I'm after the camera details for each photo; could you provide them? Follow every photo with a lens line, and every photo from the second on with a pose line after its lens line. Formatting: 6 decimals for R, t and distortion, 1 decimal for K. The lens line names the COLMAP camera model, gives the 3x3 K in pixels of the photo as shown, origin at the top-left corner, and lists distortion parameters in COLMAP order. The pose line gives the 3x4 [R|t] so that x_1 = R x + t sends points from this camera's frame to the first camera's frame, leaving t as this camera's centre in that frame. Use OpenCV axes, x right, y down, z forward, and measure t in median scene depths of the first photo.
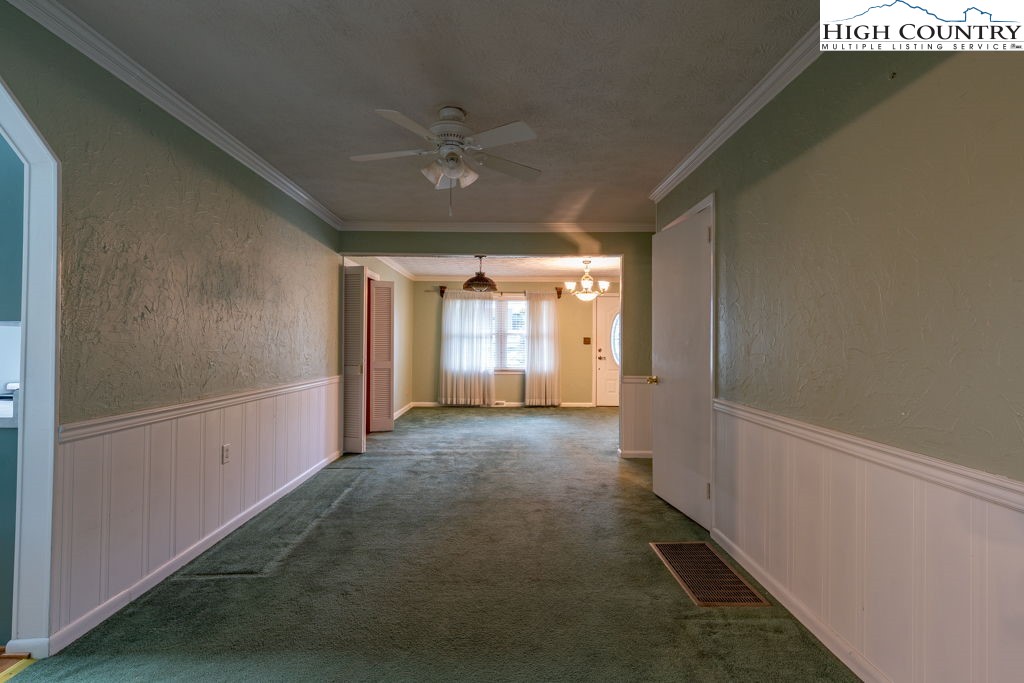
lens RADIAL K [[455.8, 0, 505.3], [0, 455.8, 339.4], [0, 0, 1]] dist [-0.001152, -0.000462]
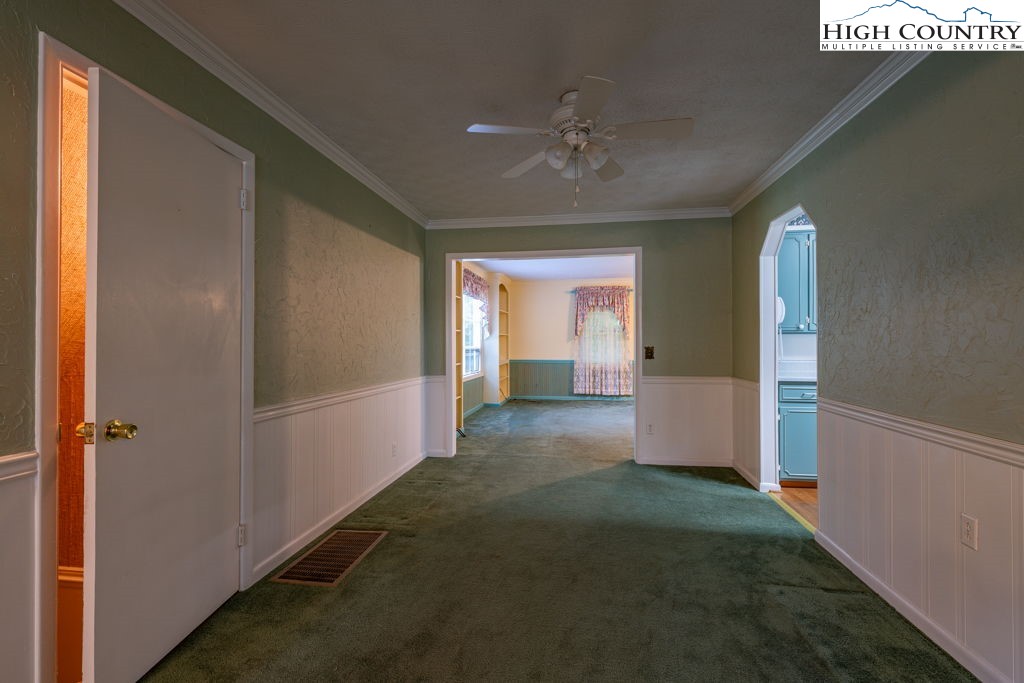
lens RADIAL K [[455.8, 0, 505.3], [0, 455.8, 339.4], [0, 0, 1]] dist [-0.001152, -0.000462]
pose [[-0.985914, -0.000661, 0.167251, -0.140133], [-0.002728, 0.999923, -0.012129, 0.012576], [-0.167230, -0.012415, -0.985840, 2.003169]]
